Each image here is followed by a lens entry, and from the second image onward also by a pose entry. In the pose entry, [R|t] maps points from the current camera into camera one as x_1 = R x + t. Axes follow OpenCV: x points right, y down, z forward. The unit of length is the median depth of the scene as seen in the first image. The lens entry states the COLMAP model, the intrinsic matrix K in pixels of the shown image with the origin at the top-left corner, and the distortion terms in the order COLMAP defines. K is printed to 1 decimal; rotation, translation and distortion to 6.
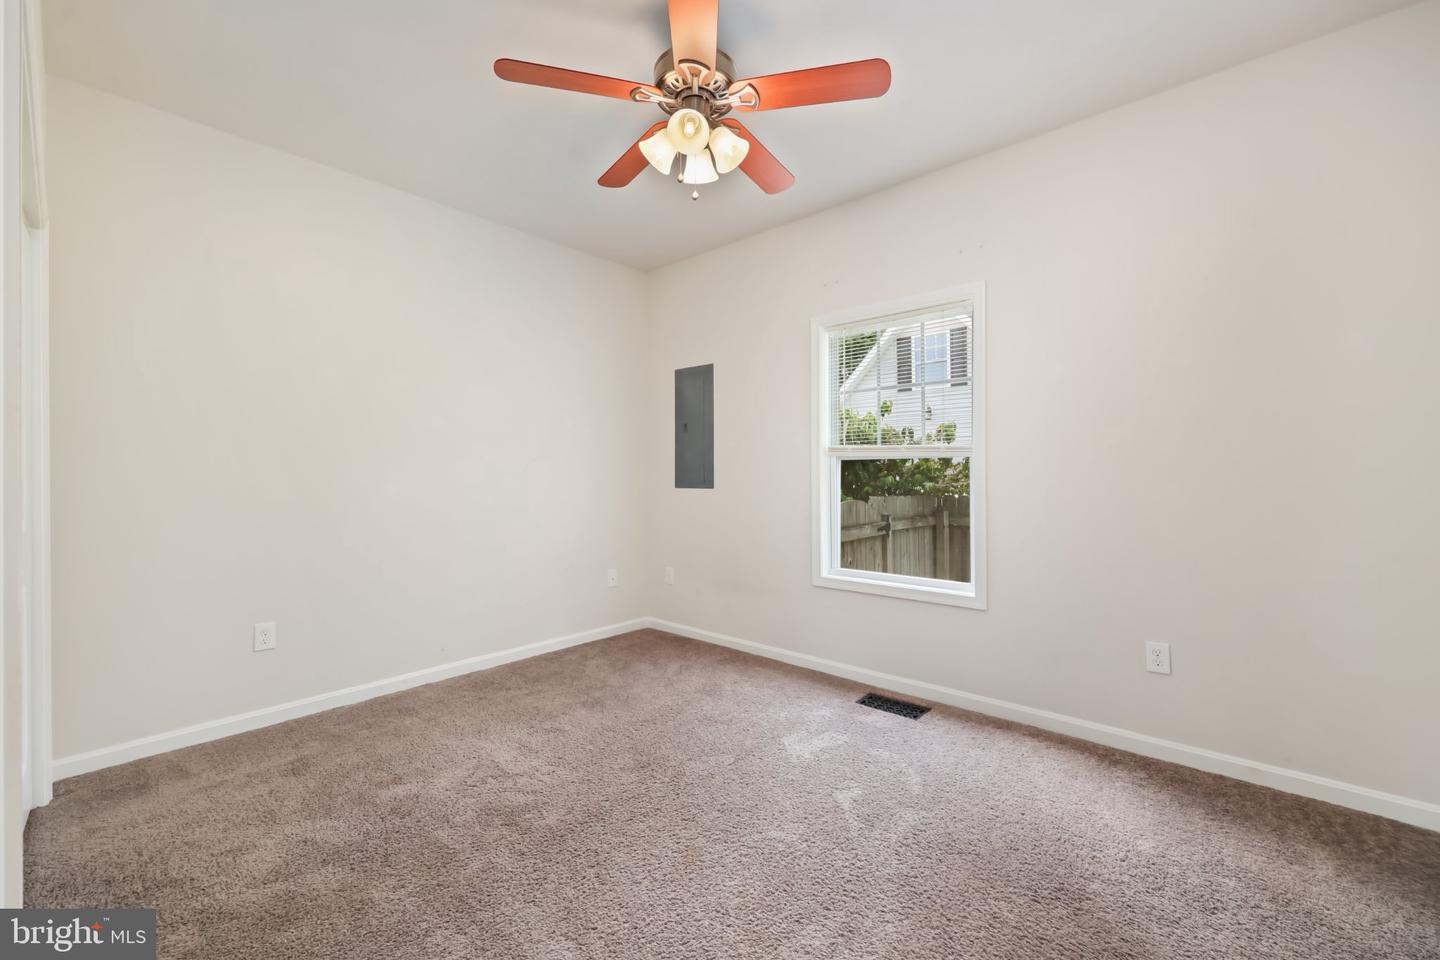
lens RADIAL K [[594.2, 0, 726.3], [0, 594.2, 475.9], [0, 0, 1]] dist [0.003718, 0.000778]
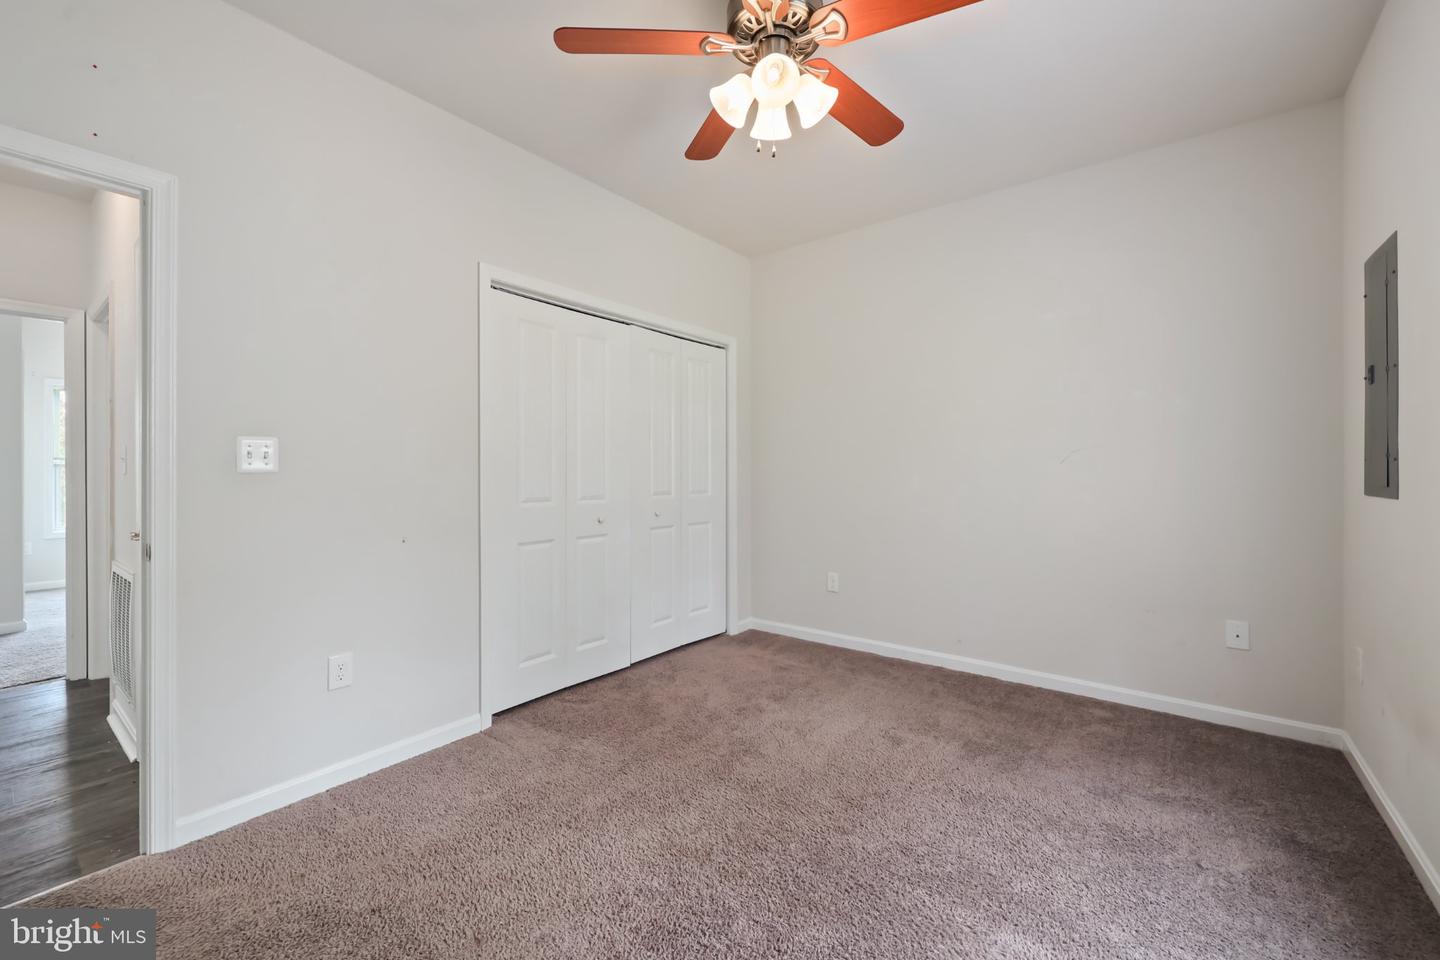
lens RADIAL K [[594.2, 0, 714.9], [0, 594.2, 477.7], [0, 0, 1]] dist [0.003718, 0.000778]
pose [[0.036997, 0.021246, -0.999090, 0.529891], [0.006098, 0.999751, 0.021486, -0.011684], [0.999297, -0.006888, 0.036858, 0.560003]]
